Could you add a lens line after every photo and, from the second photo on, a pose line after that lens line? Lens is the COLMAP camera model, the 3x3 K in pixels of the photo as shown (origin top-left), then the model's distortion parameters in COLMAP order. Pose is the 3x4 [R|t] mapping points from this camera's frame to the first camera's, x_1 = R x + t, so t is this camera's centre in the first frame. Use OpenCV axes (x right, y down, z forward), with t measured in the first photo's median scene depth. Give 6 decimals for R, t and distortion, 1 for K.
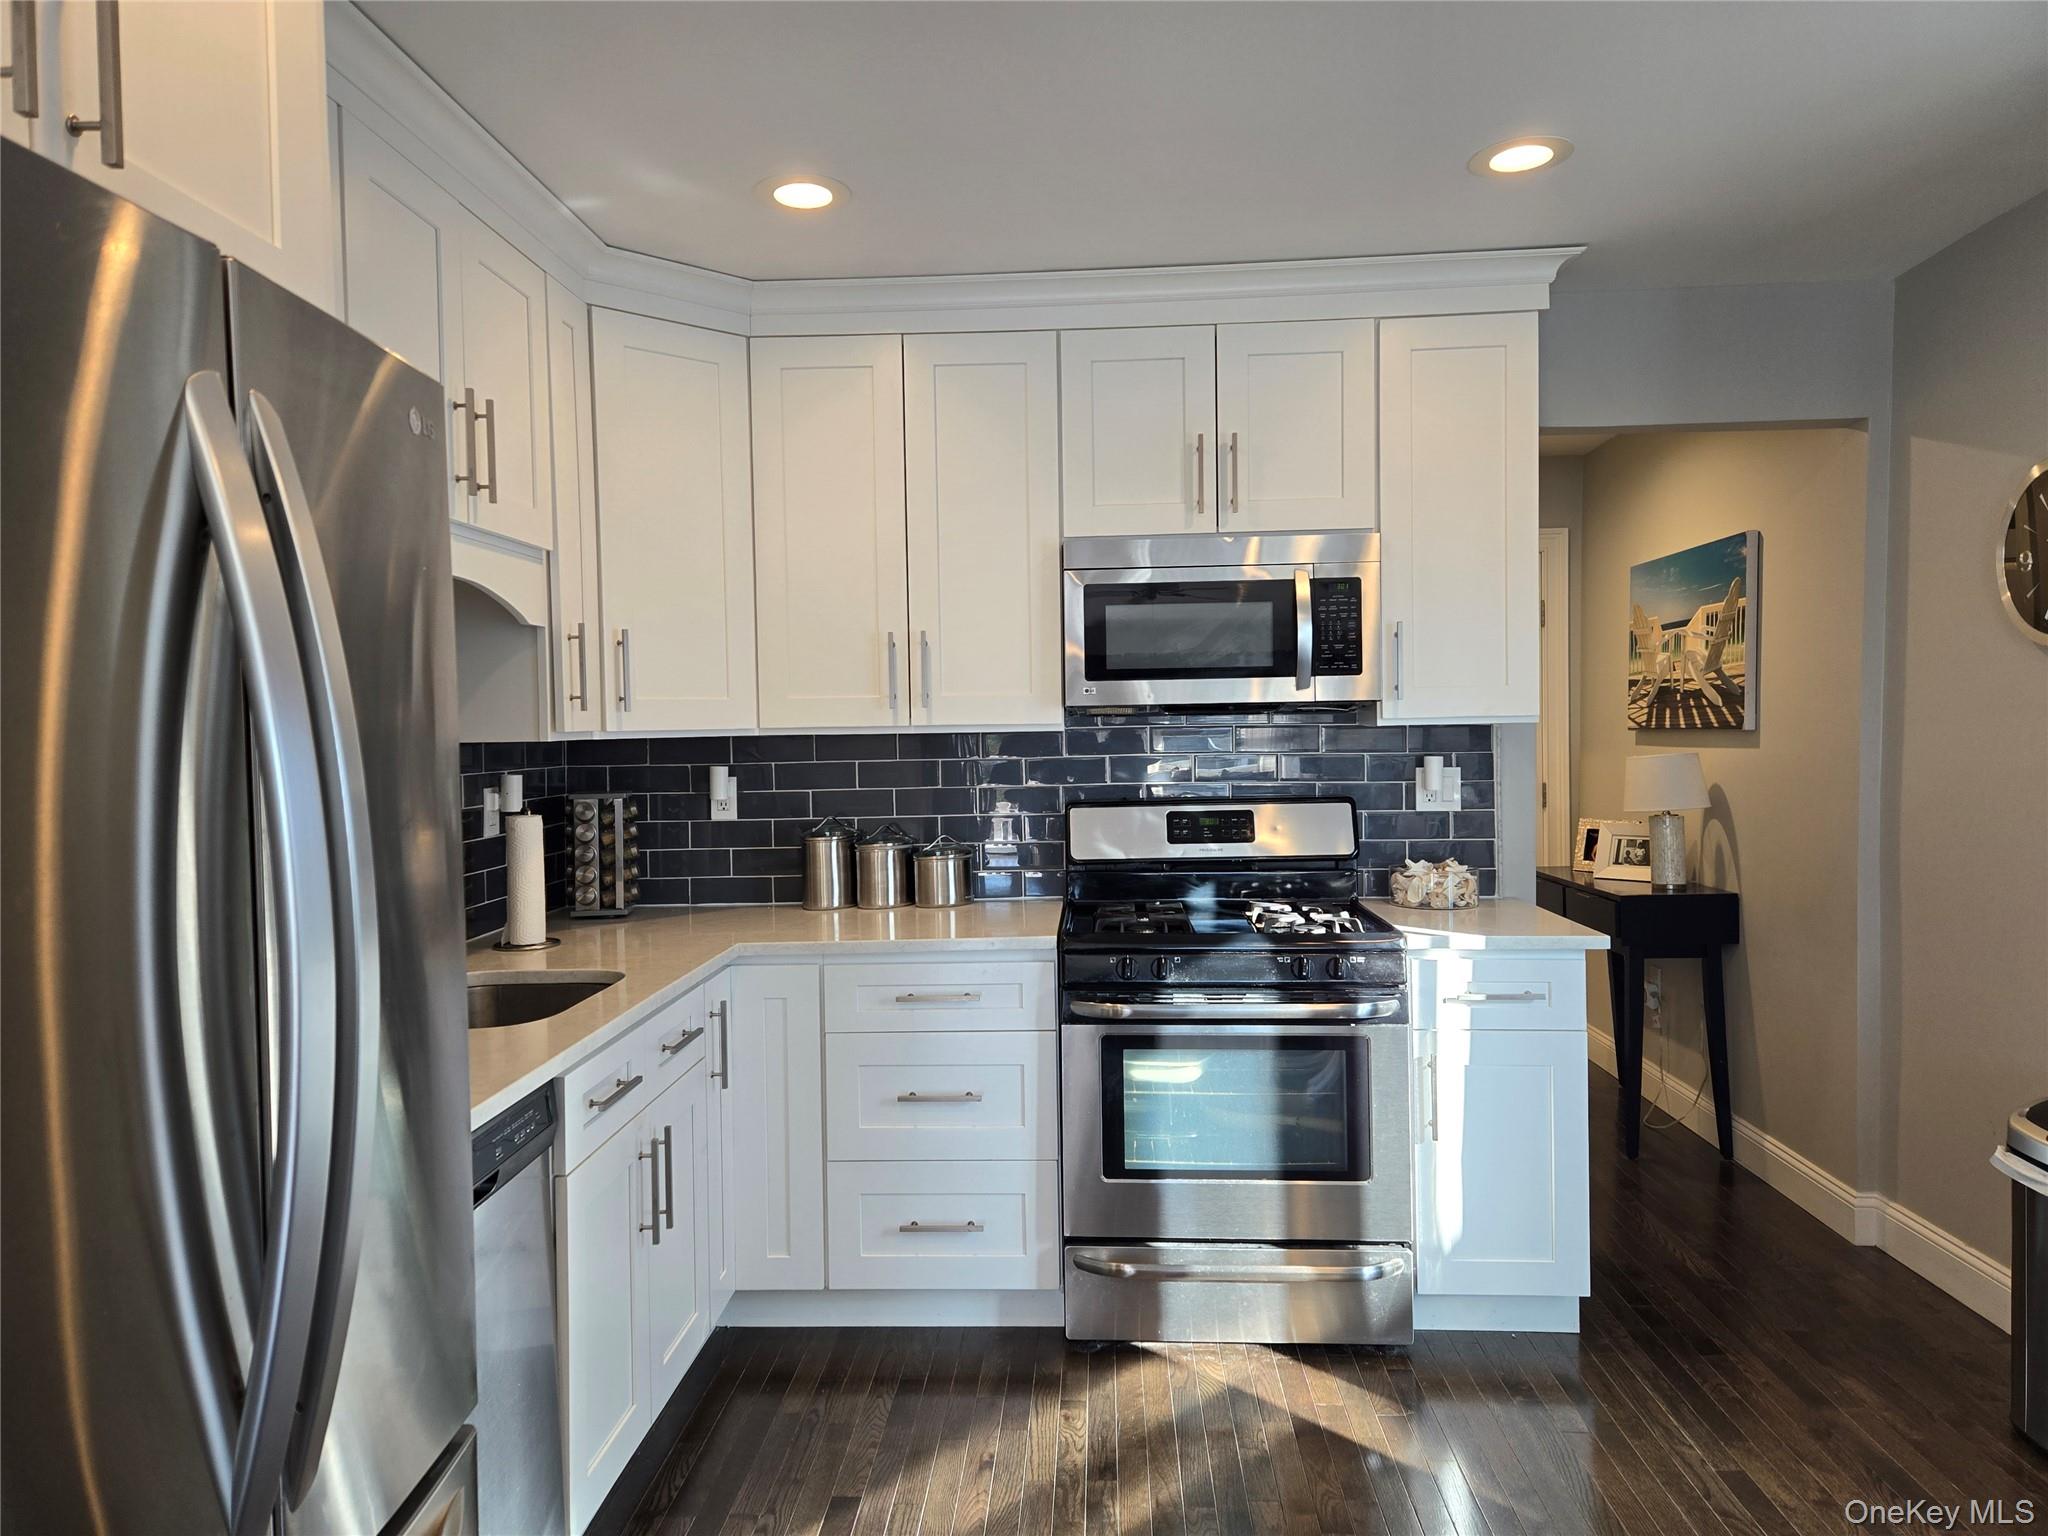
lens RADIAL K [[1368.7, 0, 1033.8], [0, 1368.7, 758.2], [0, 0, 1]] dist [0.080323, -0.065831]
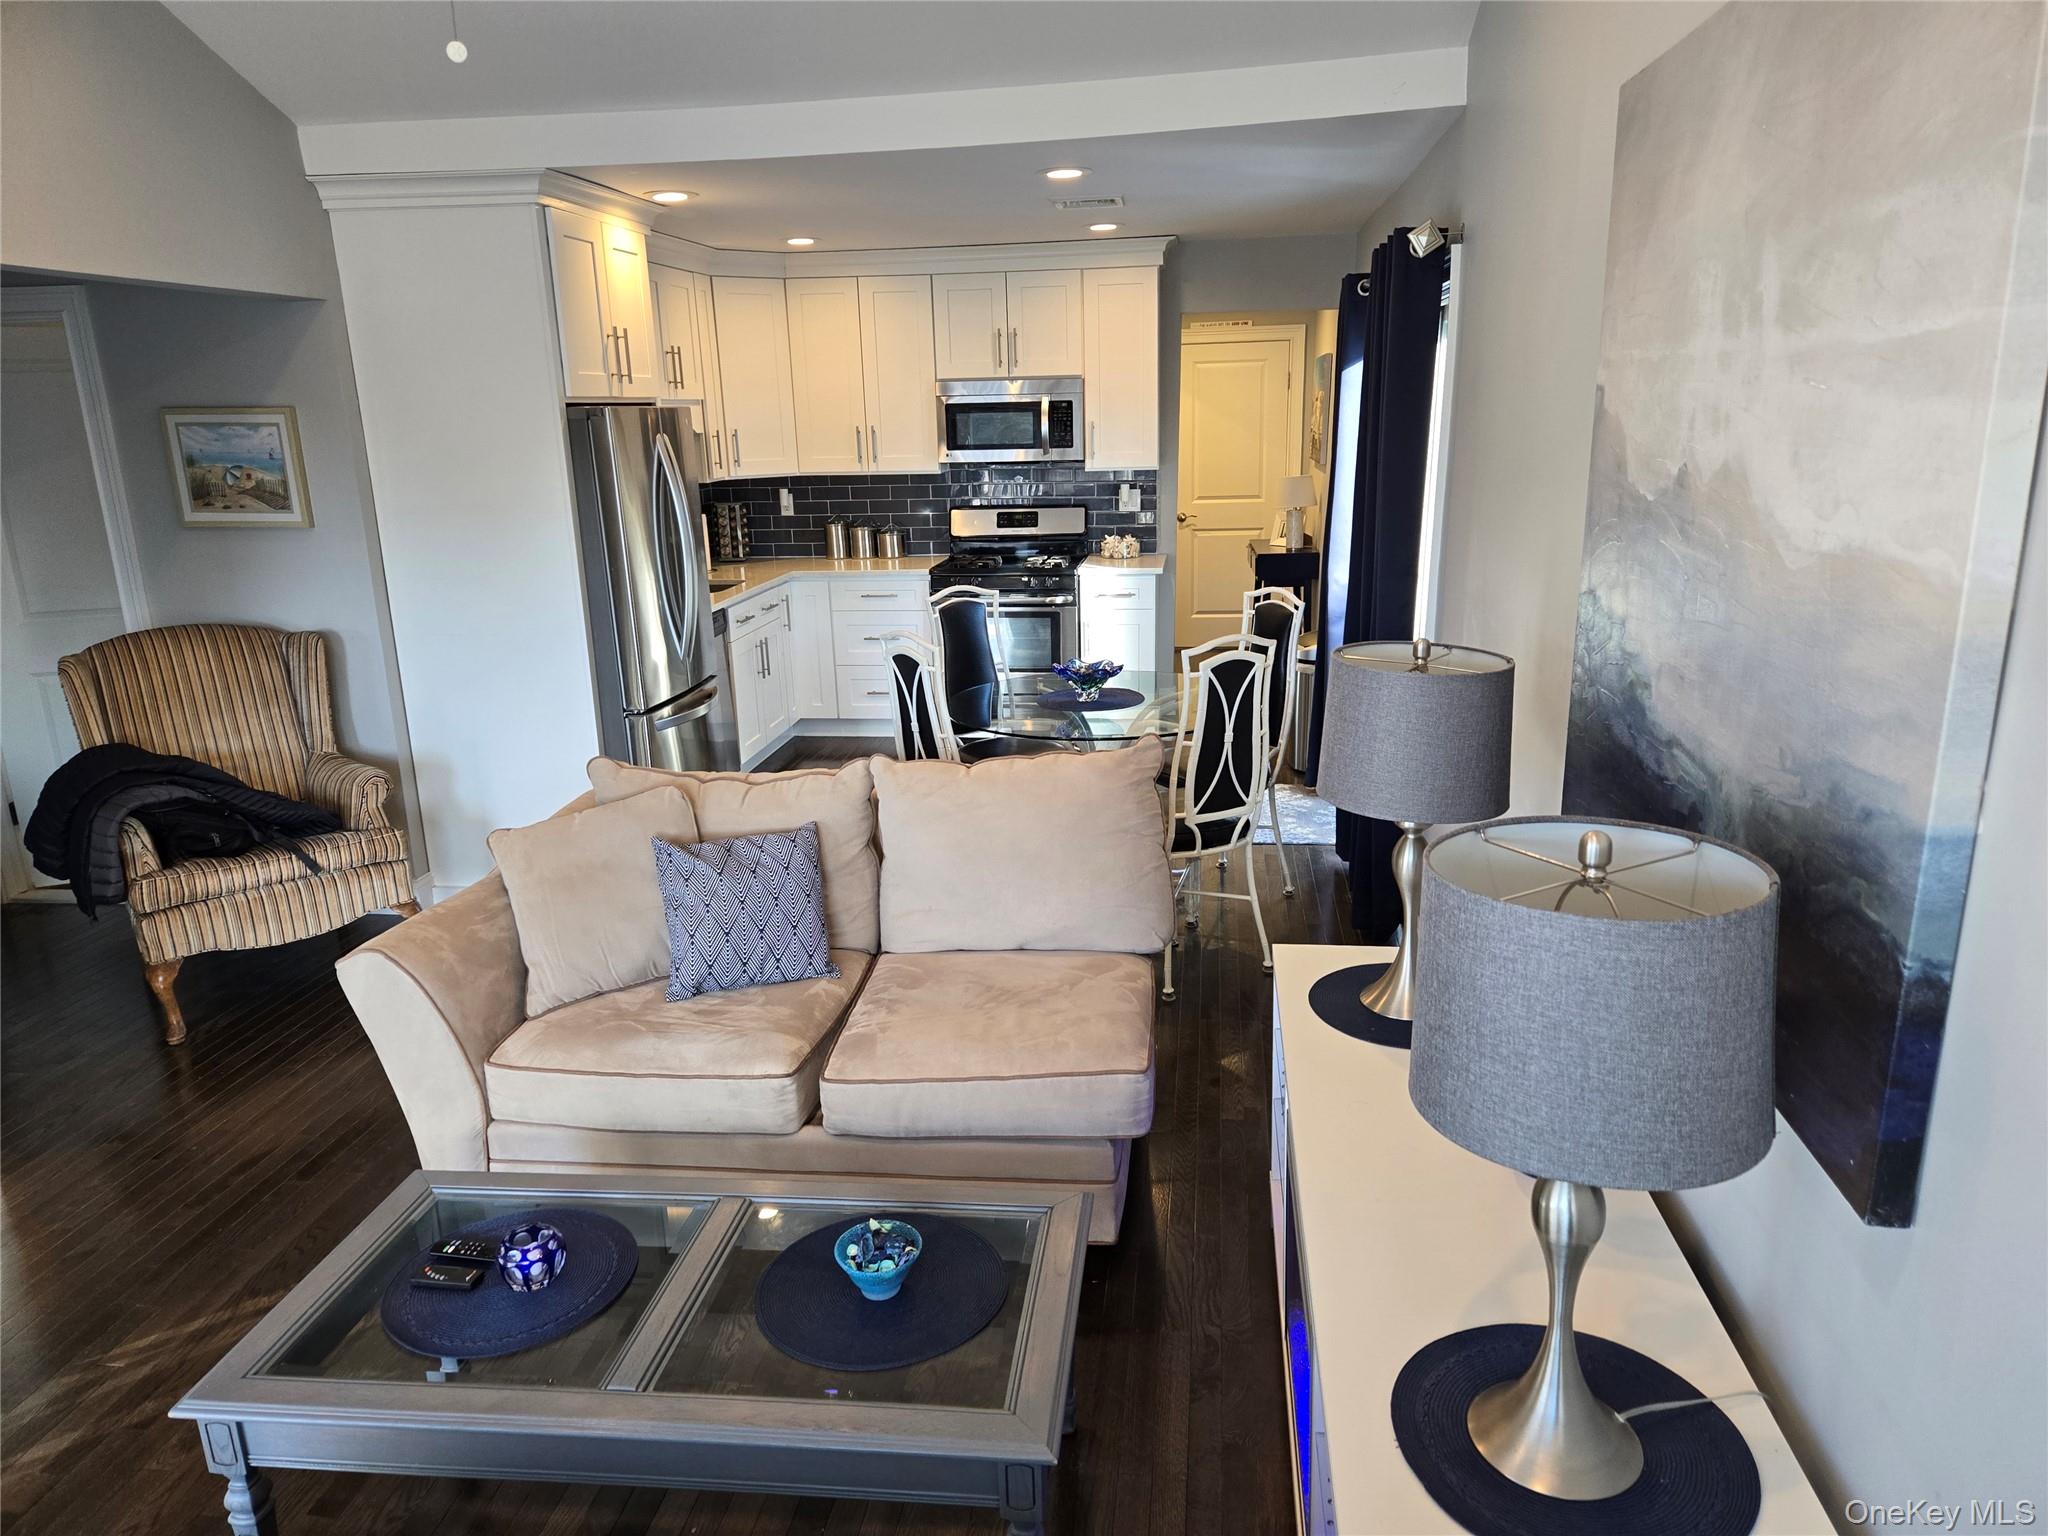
lens RADIAL K [[1368.7, 0, 1031.3], [0, 1368.7, 774.3], [0, 0, 1]] dist [0.080323, -0.065831]
pose [[0.996820, 0.013489, -0.078538, 0.337981], [0.005885, 0.970417, 0.241364, -0.081616], [0.079470, -0.241058, 0.967251, -1.169341]]
